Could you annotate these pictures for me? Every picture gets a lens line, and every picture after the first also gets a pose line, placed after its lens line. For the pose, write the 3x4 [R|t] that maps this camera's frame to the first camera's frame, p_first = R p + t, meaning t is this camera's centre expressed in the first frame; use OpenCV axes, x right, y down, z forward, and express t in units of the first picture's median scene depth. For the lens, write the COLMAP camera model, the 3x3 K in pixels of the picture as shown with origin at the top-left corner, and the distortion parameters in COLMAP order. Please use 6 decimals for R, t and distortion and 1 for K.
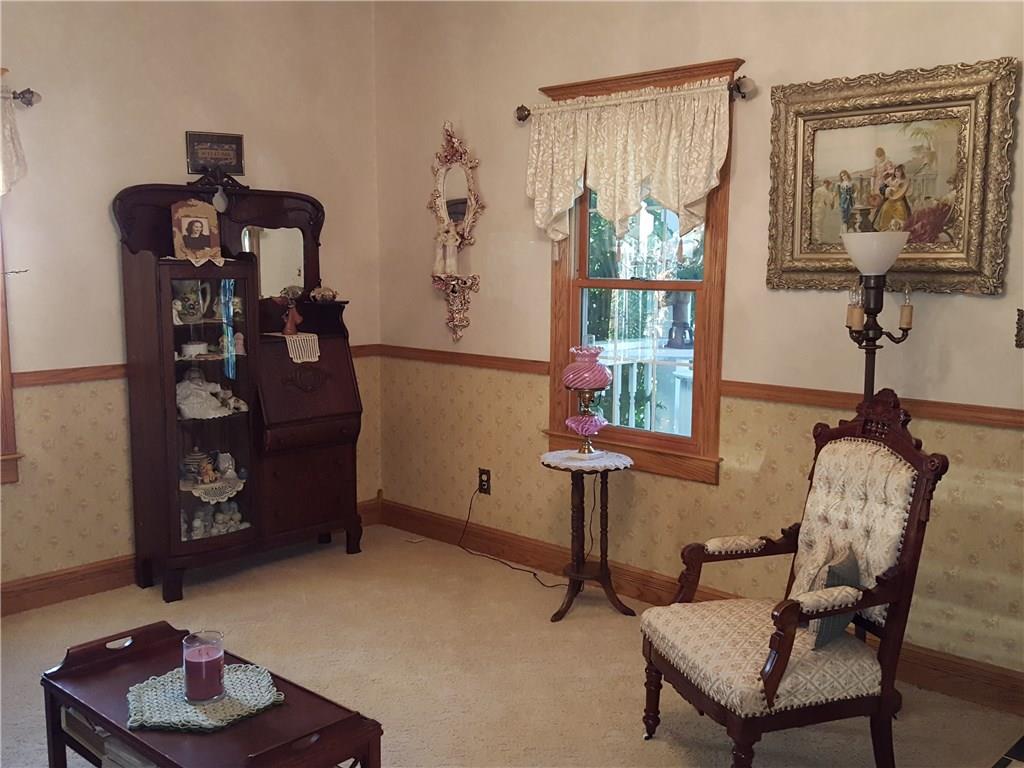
lens RADIAL K [[1004.0, 0, 511.7], [0, 1004.0, 398.4], [0, 0, 1]] dist [0.159689, -0.328451]
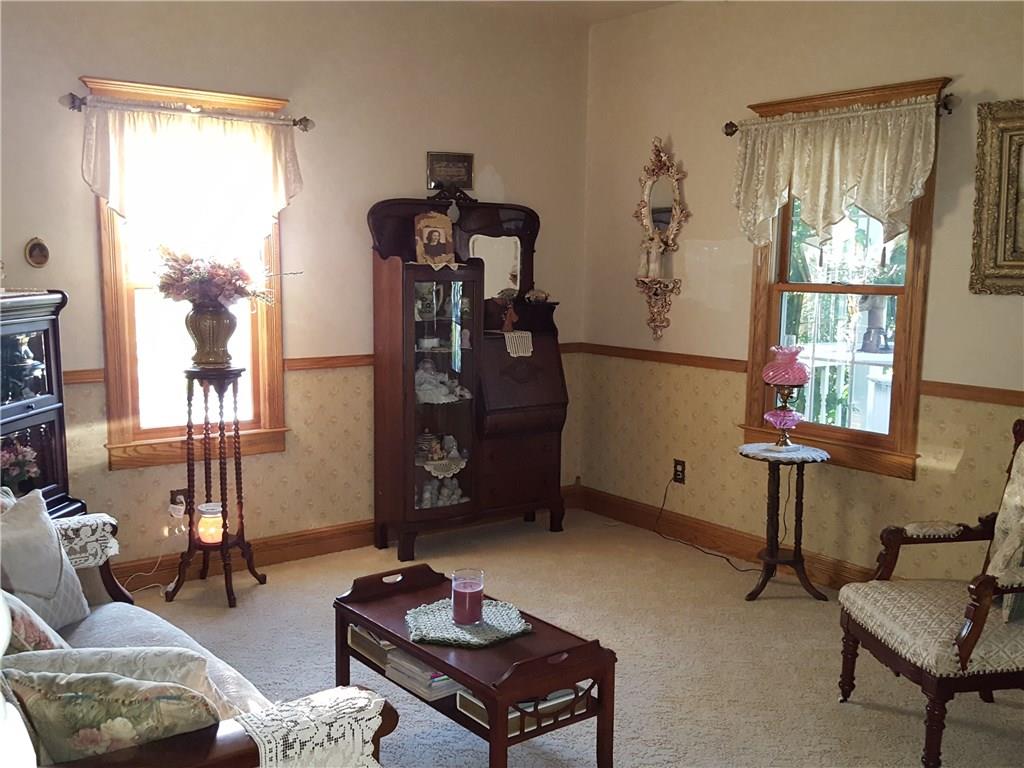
lens RADIAL K [[1004.0, 0, 511.7], [0, 1004.0, 398.4], [0, 0, 1]] dist [0.159689, -0.328451]
pose [[0.985952, 0.029446, -0.164416, -0.033609], [-0.030423, 0.999531, -0.003427, 0.016019], [0.164238, 0.008381, 0.986385, -0.106202]]
